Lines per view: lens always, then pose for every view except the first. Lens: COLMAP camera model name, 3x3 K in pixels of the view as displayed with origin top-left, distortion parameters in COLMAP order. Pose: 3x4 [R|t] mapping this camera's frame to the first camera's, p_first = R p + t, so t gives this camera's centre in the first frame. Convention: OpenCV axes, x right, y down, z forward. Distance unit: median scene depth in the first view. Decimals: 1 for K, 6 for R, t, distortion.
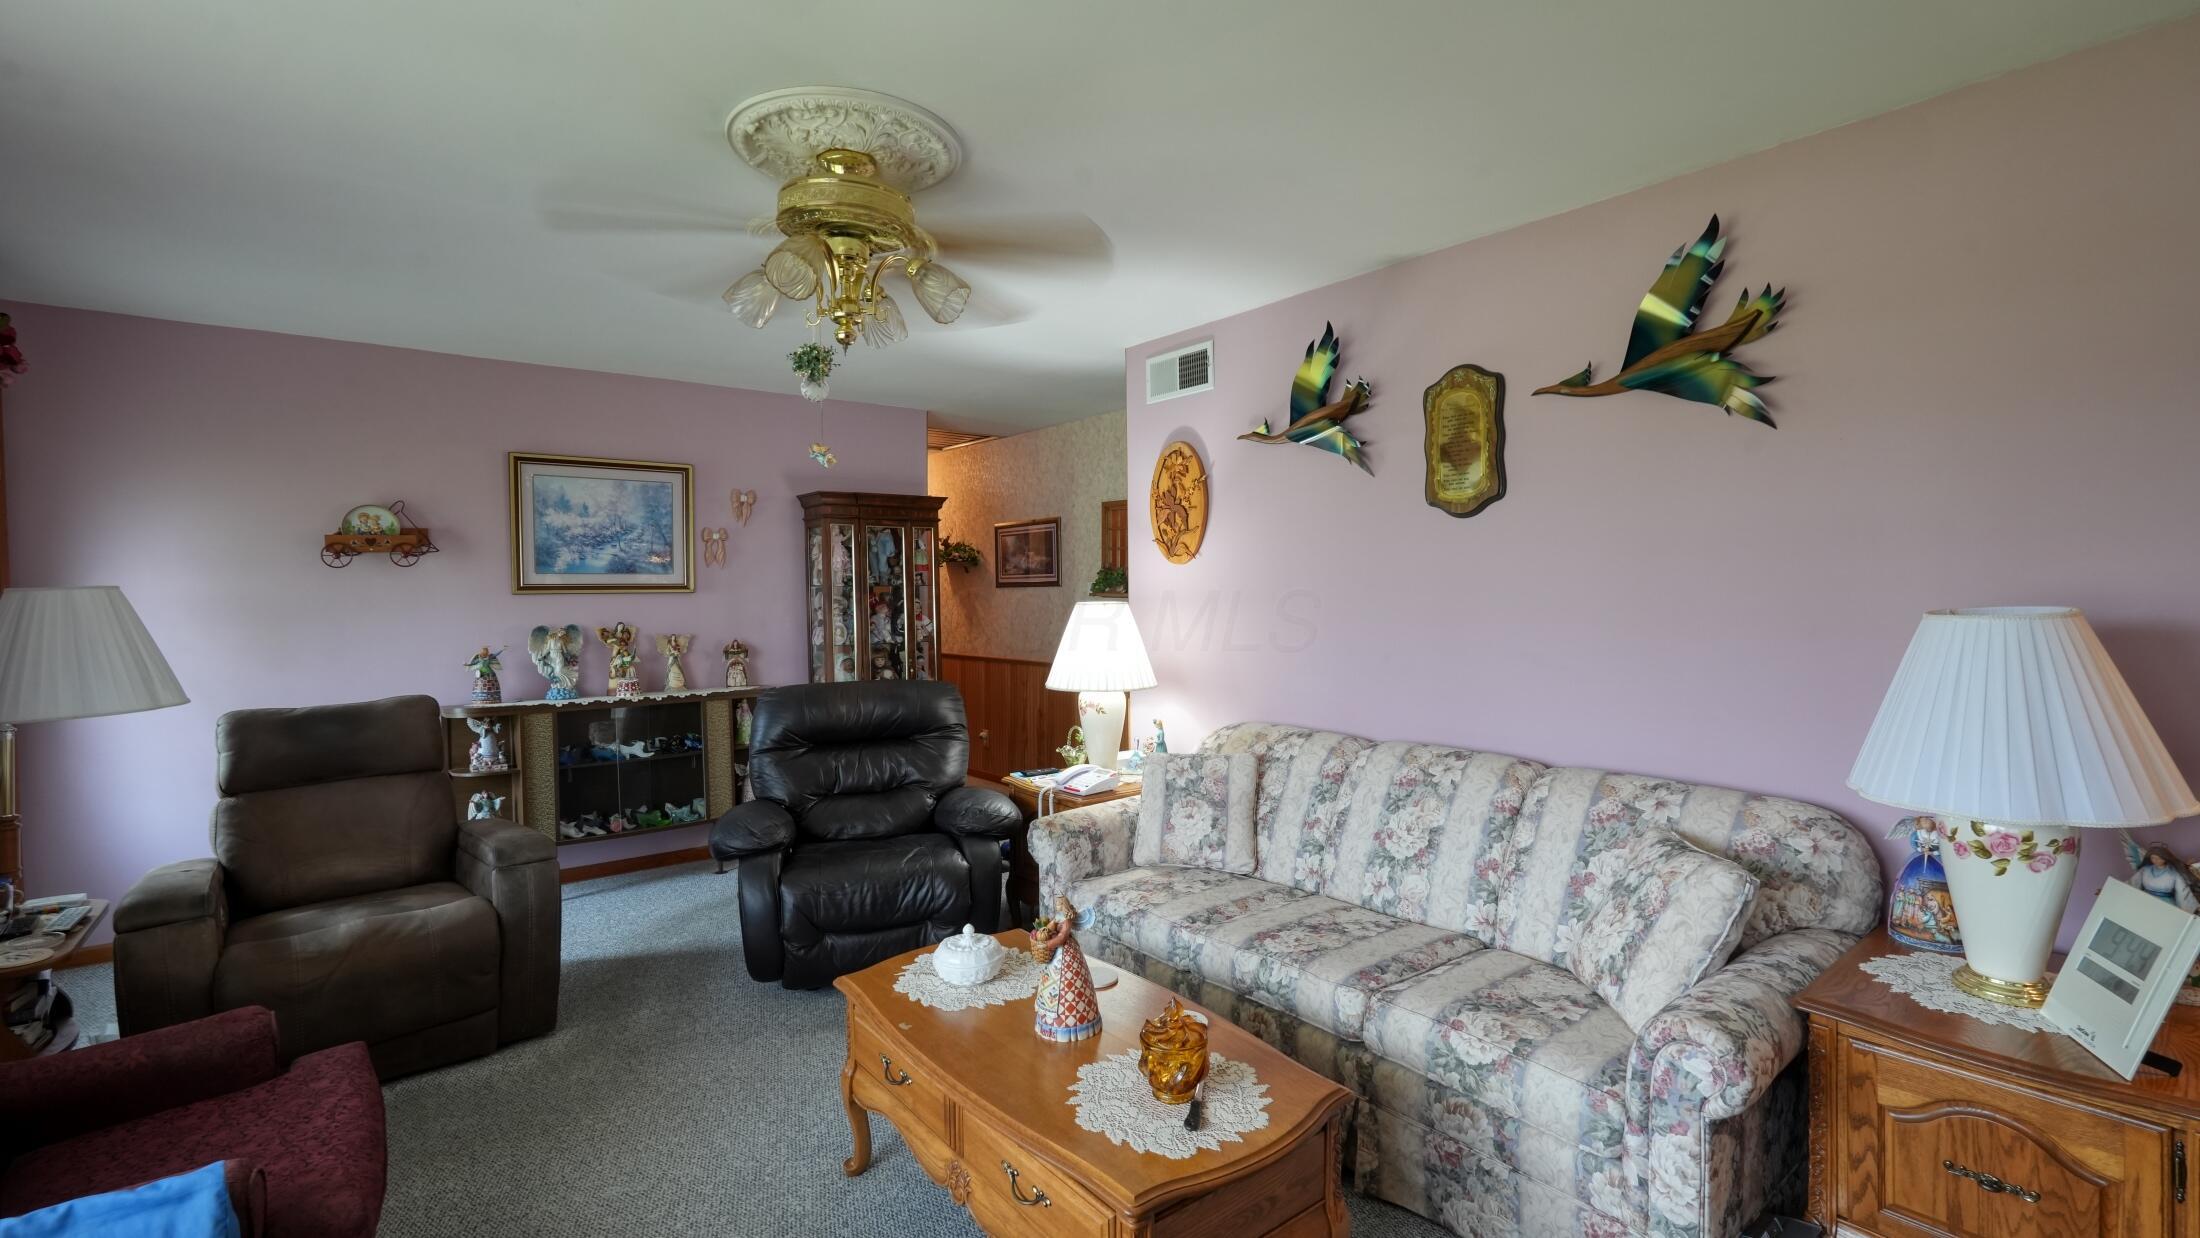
lens RADIAL K [[962.8, 0, 1100.1], [0, 962.8, 620.2], [0, 0, 1]] dist [-0.018243, 0.009575]
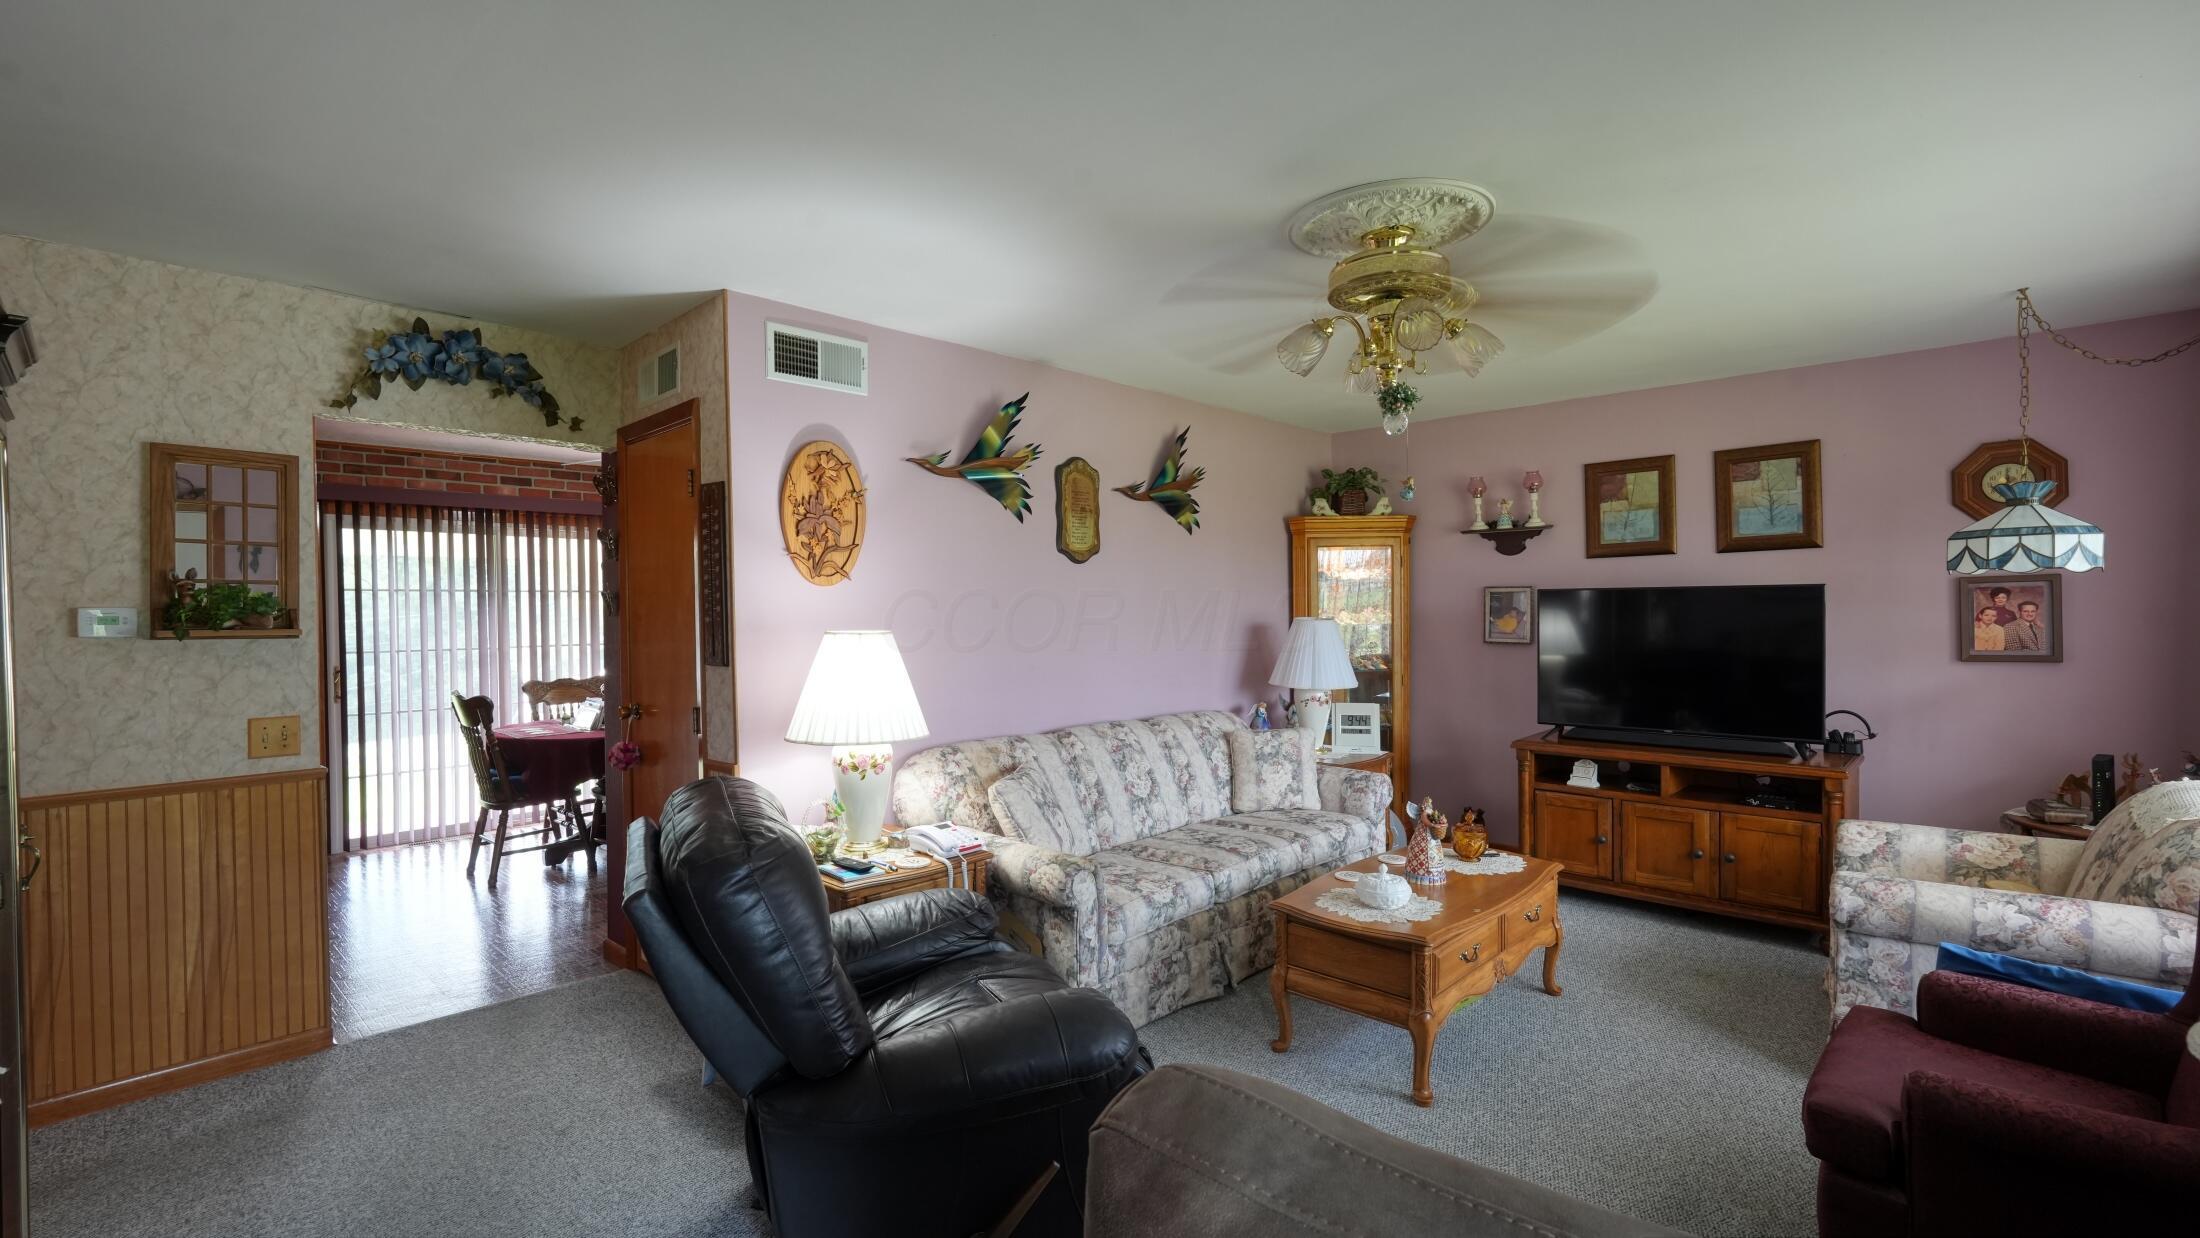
lens RADIAL K [[961.7, 0, 1098.5], [0, 961.7, 620.1], [0, 0, 1]] dist [-0.015622, 0.007813]
pose [[-0.140447, -0.002976, 0.990084, -0.967171], [0.042789, 0.999043, 0.009073, -0.031611], [-0.989163, 0.043639, -0.140186, 1.088981]]
